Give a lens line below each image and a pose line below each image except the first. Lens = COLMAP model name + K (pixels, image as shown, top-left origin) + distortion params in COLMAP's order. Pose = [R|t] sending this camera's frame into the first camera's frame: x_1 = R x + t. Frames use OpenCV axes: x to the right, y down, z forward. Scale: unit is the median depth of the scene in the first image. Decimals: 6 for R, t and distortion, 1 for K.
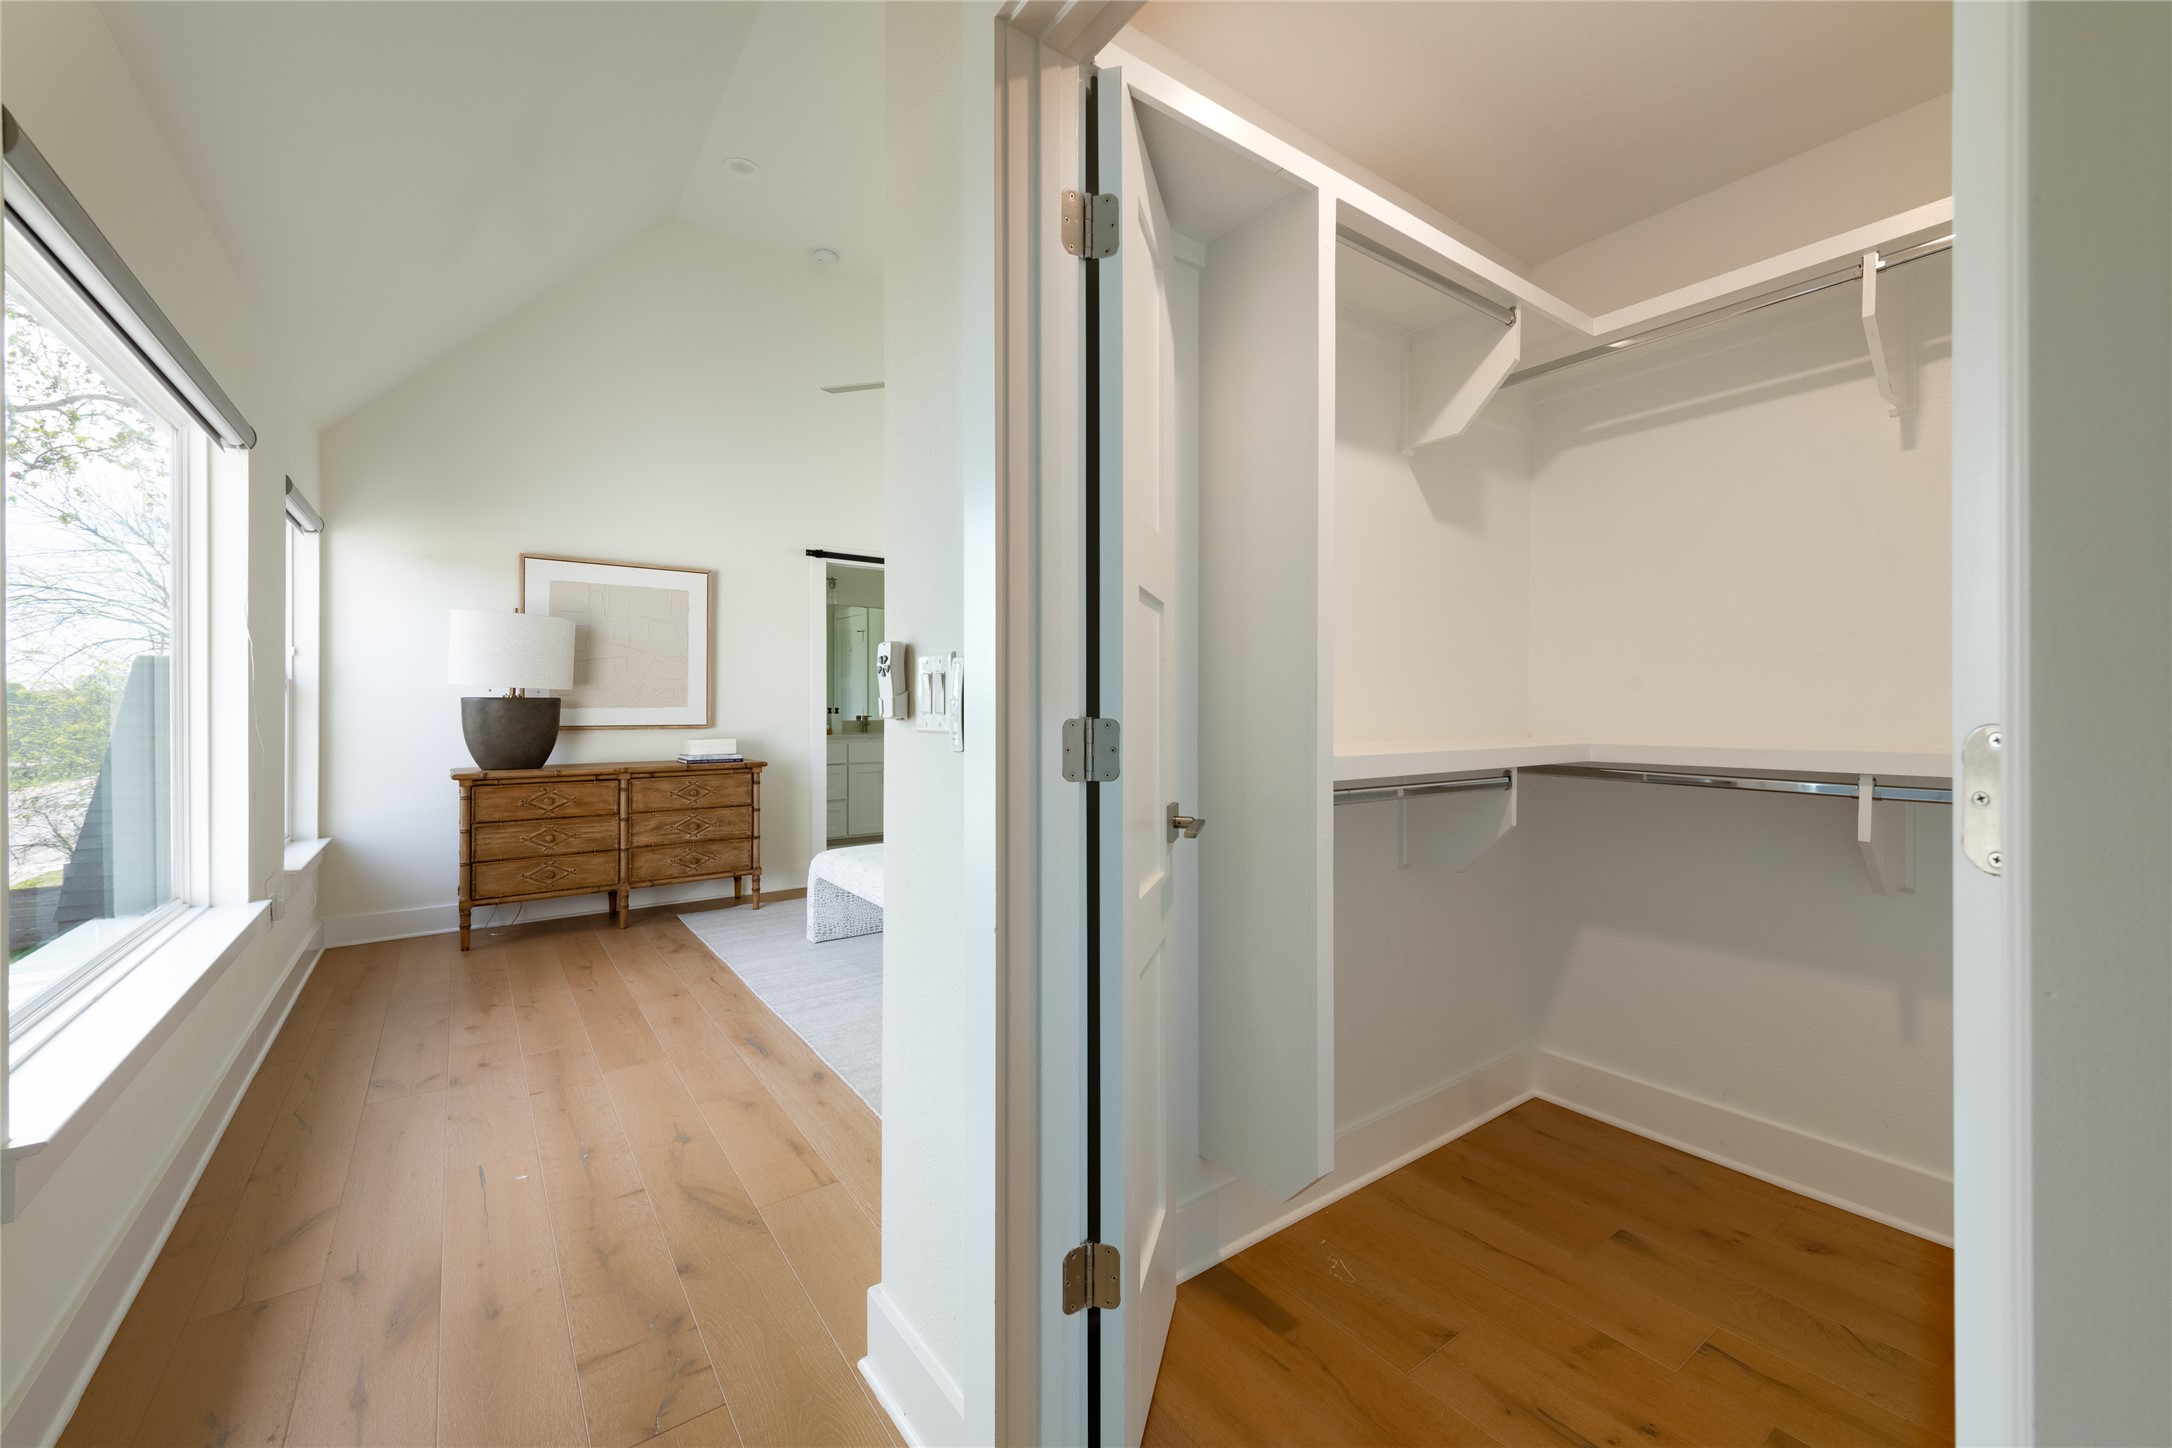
lens RADIAL K [[846.4, 0, 1086.8], [0, 846.4, 705.8], [0, 0, 1]] dist [0.011513, -0.000126]
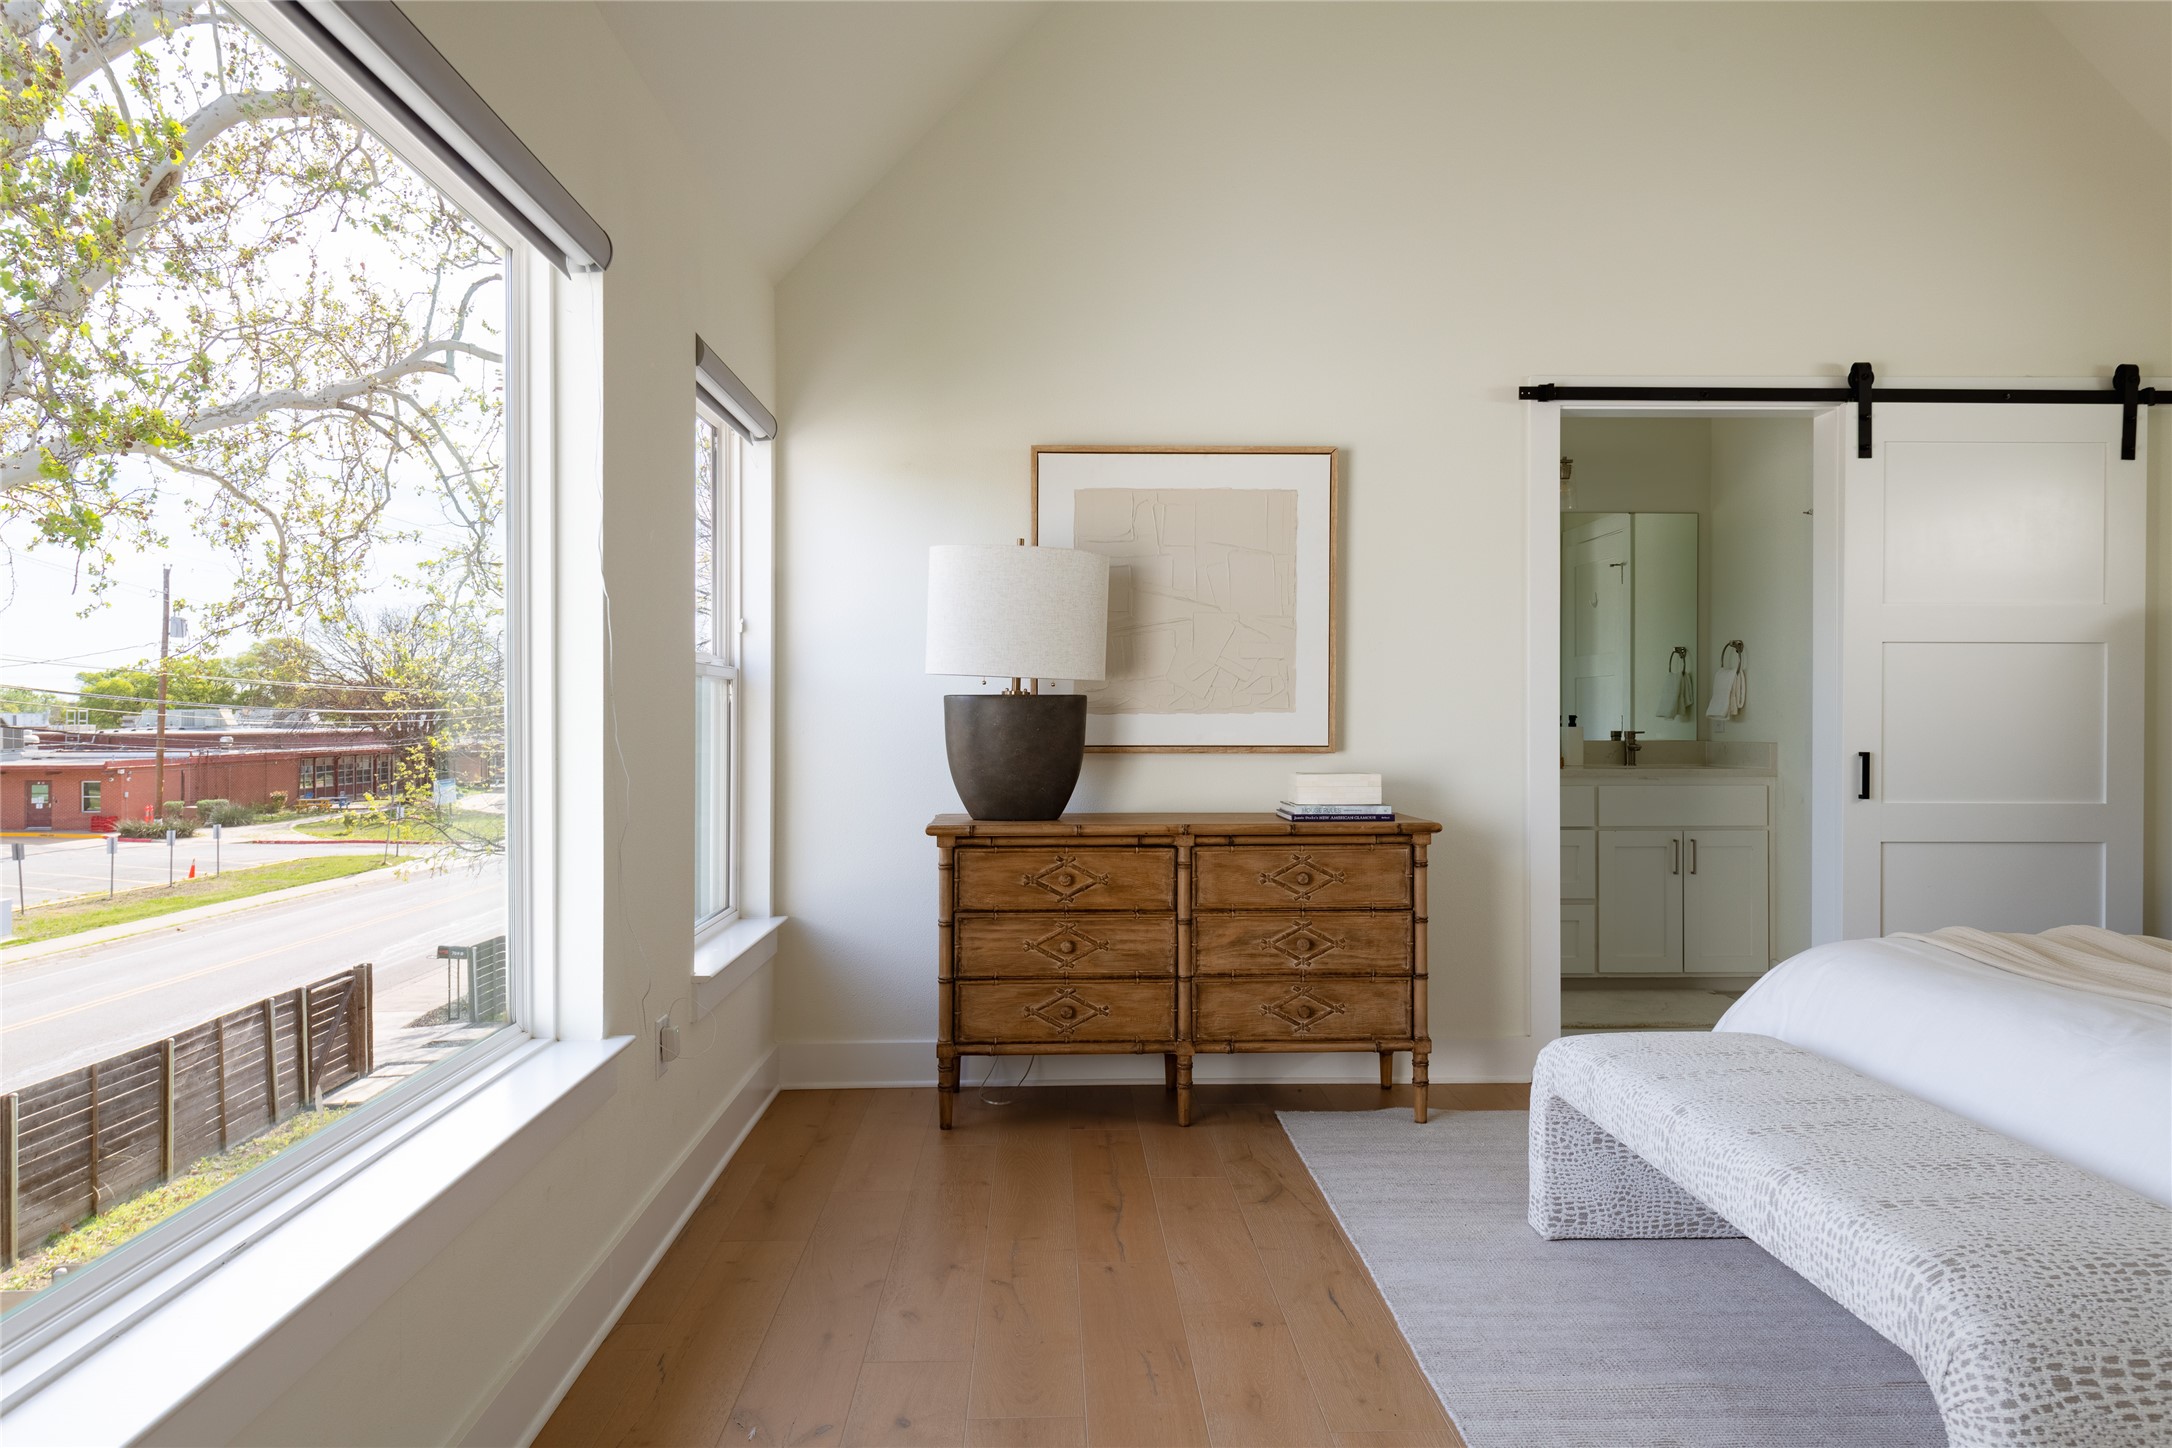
lens RADIAL K [[1416.2, 0, 1096.0], [0, 1416.2, 721.0], [0, 0, 1]] dist [0.038674, -0.029567]
pose [[0.827401, 0.001077, -0.561611, -0.090515], [0.000589, 0.999996, 0.002786, 0.005163], [0.561612, -0.002636, 0.827397, 0.232624]]
